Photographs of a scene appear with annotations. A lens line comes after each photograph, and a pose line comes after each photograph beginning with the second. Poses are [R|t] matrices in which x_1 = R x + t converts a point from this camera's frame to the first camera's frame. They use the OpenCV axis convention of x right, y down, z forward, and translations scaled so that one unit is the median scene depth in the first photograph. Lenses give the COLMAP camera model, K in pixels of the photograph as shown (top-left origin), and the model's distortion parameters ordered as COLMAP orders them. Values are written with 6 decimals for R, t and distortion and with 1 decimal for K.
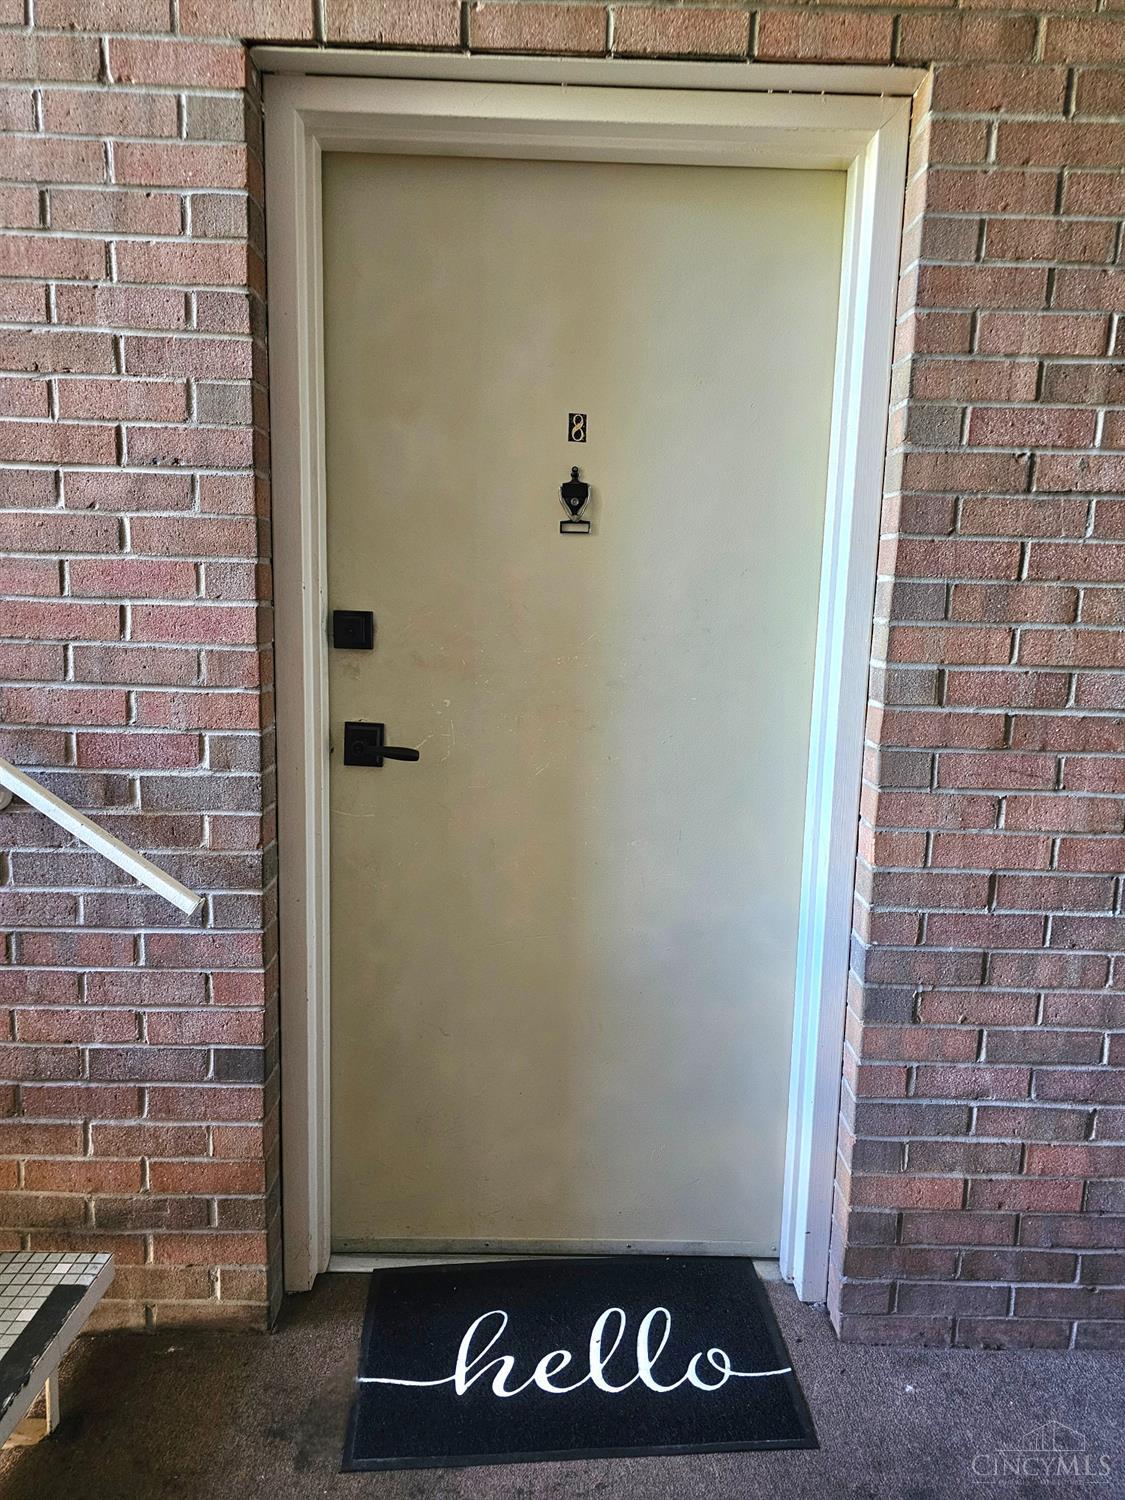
lens RADIAL K [[1023.3, 0, 563.4], [0, 1023.3, 751.3], [0, 0, 1]] dist [0.036019, -0.010871]
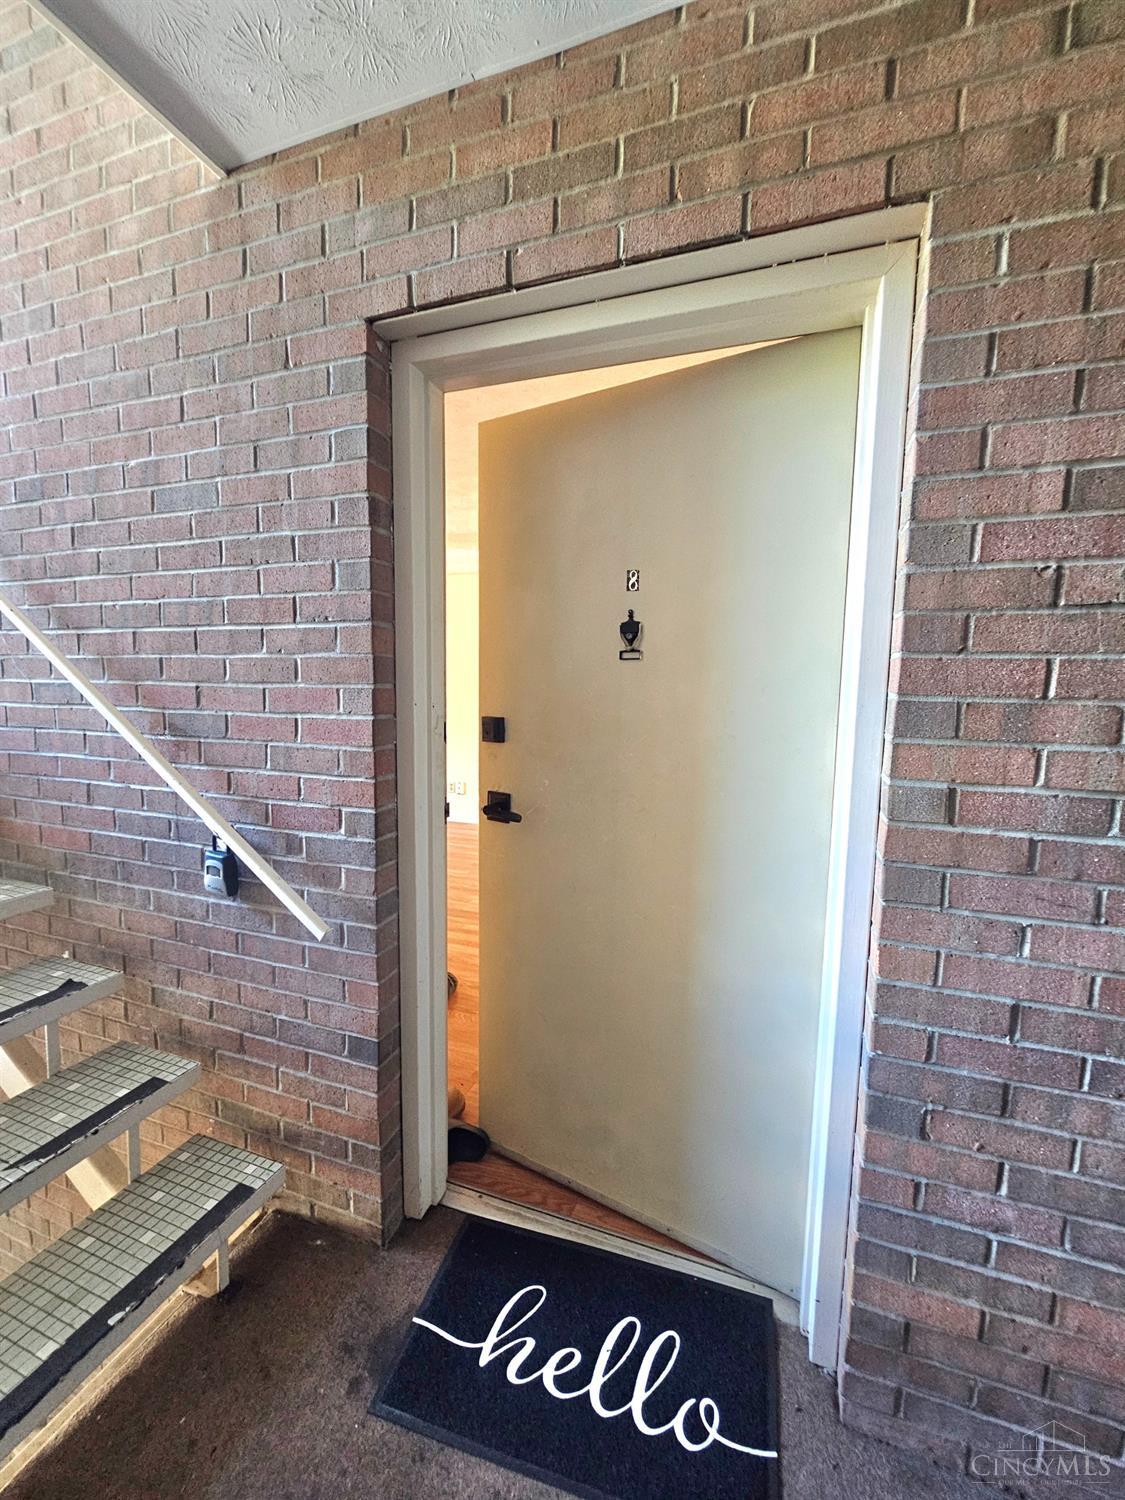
lens RADIAL K [[606.7, 0, 557.6], [0, 606.7, 757.1], [0, 0, 1]] dist [0.004275, -0.001697]
pose [[0.940639, 0.028541, -0.338207, 0.204995], [-0.046810, 0.997845, -0.045983, -0.063991], [0.336166, 0.059085, 0.939948, 0.318747]]
